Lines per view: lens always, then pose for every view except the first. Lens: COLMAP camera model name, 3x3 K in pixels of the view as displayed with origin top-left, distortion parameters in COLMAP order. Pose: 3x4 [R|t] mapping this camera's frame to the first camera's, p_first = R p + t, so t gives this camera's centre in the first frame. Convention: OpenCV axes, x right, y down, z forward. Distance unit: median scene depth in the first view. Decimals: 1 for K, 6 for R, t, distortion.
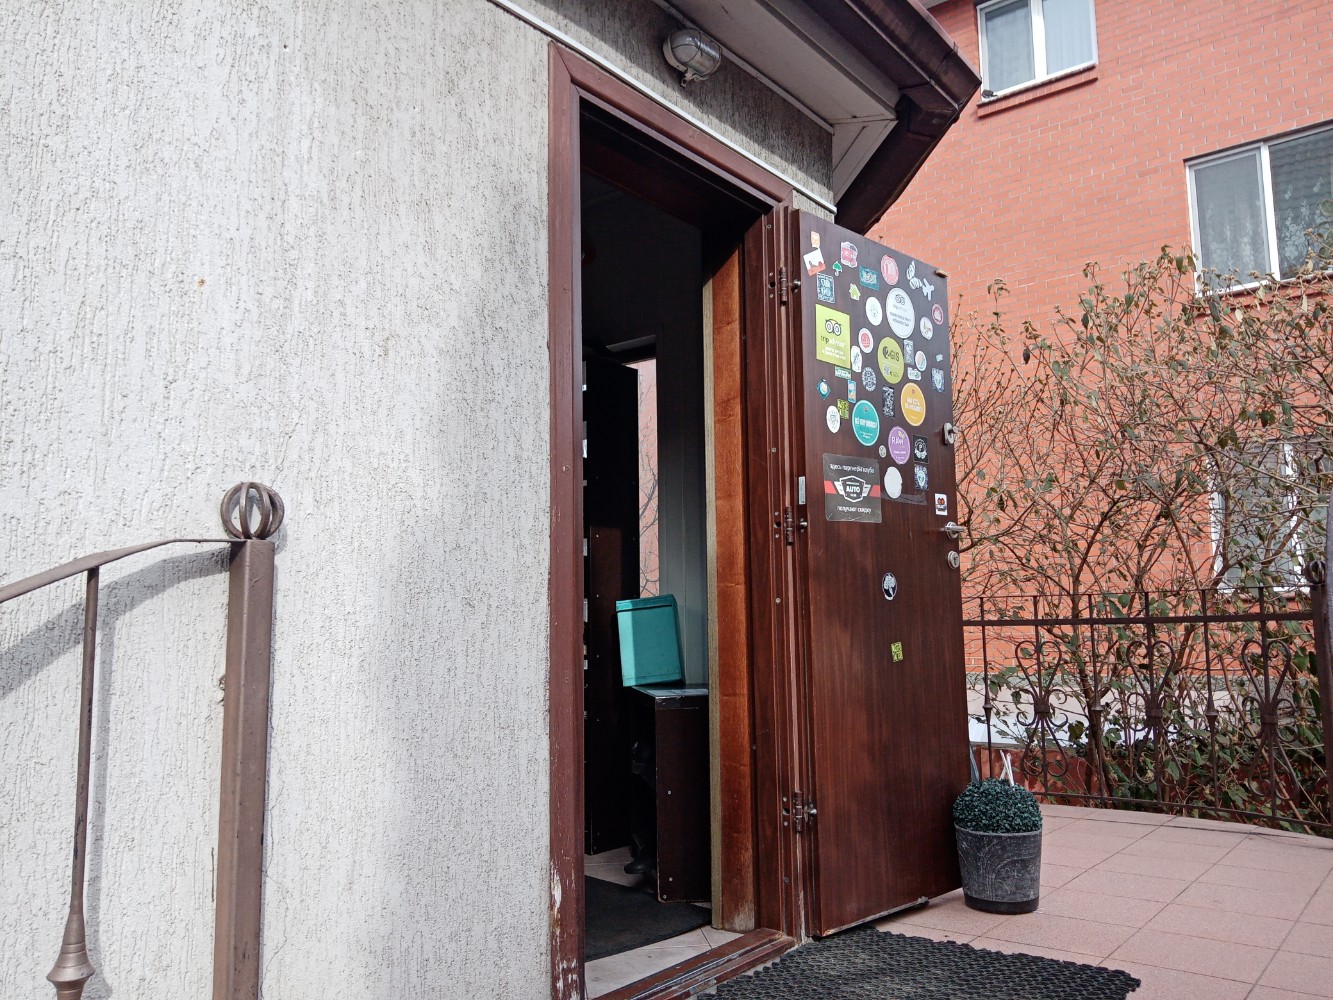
lens RADIAL K [[1039.3, 0, 666.5], [0, 1039.3, 500.0], [0, 0, 1]] dist [0.054216, -0.102827]
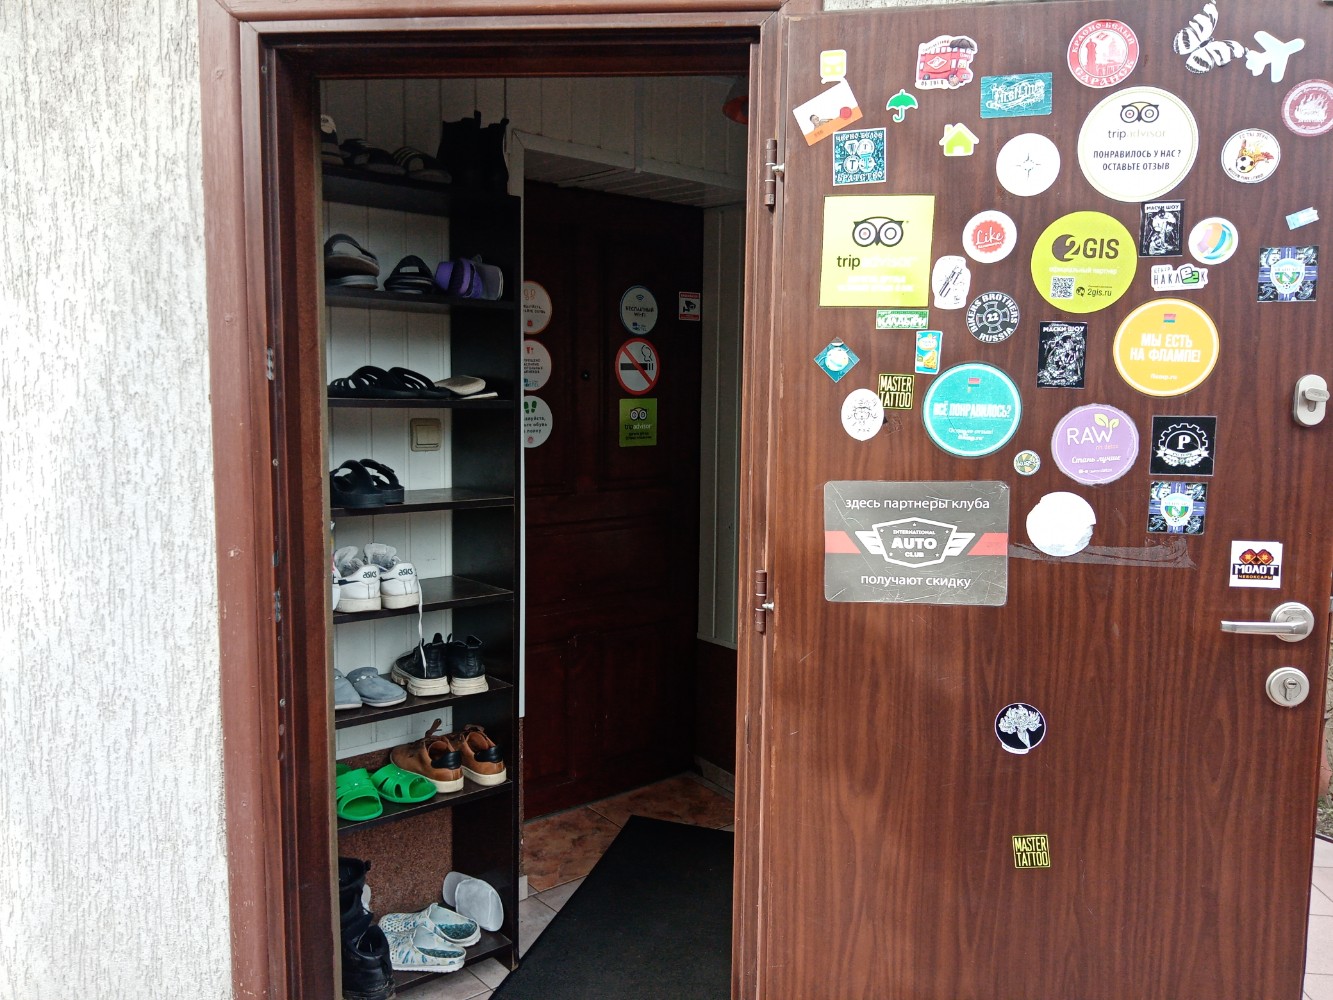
lens RADIAL K [[1039.3, 0, 666.5], [0, 1039.3, 500.0], [0, 0, 1]] dist [0.054216, -0.102827]
pose [[0.552133, 0.106442, -0.826934, 0.742446], [0.080298, 0.980418, 0.179812, -0.186928], [0.829881, -0.165681, 0.532774, 0.837952]]
